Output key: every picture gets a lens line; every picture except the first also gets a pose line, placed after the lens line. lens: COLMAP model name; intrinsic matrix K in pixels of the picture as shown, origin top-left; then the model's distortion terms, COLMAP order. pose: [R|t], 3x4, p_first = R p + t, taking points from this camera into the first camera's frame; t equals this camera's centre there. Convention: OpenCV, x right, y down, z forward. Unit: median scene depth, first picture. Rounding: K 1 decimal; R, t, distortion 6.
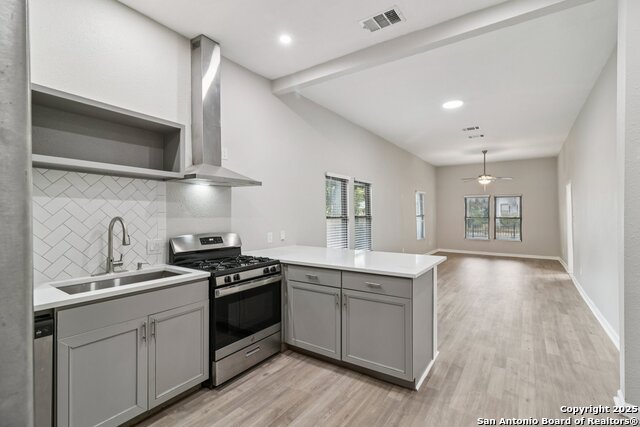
lens RADIAL K [[303.3, 0, 320.6], [0, 303.3, 212.5], [0, 0, 1]] dist [0.002483, 0.000393]
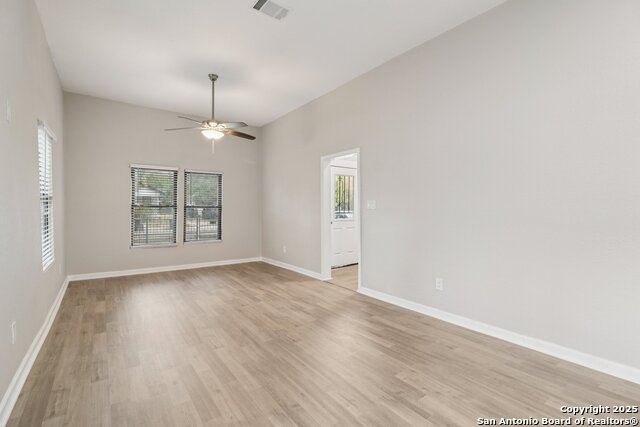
lens RADIAL K [[303.3, 0, 324.0], [0, 303.3, 201.9], [0, 0, 1]] dist [0.002483, 0.000393]
pose [[0.323719, 0.020934, 0.945922, 0.103468], [-0.004294, 0.999777, -0.020657, 0.021372], [-0.946143, 0.002625, 0.323737, 0.592409]]
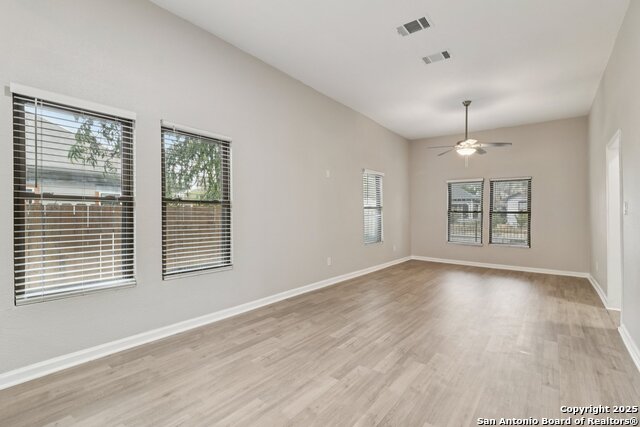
lens RADIAL K [[303.3, 0, 321.8], [0, 303.3, 215.1], [0, 0, 1]] dist [0.002483, 0.000393]
pose [[0.998768, 0.007590, -0.049047, 0.252346], [-0.007013, 0.999904, 0.011928, 0.020816], [0.049133, -0.011570, 0.998725, 0.331771]]
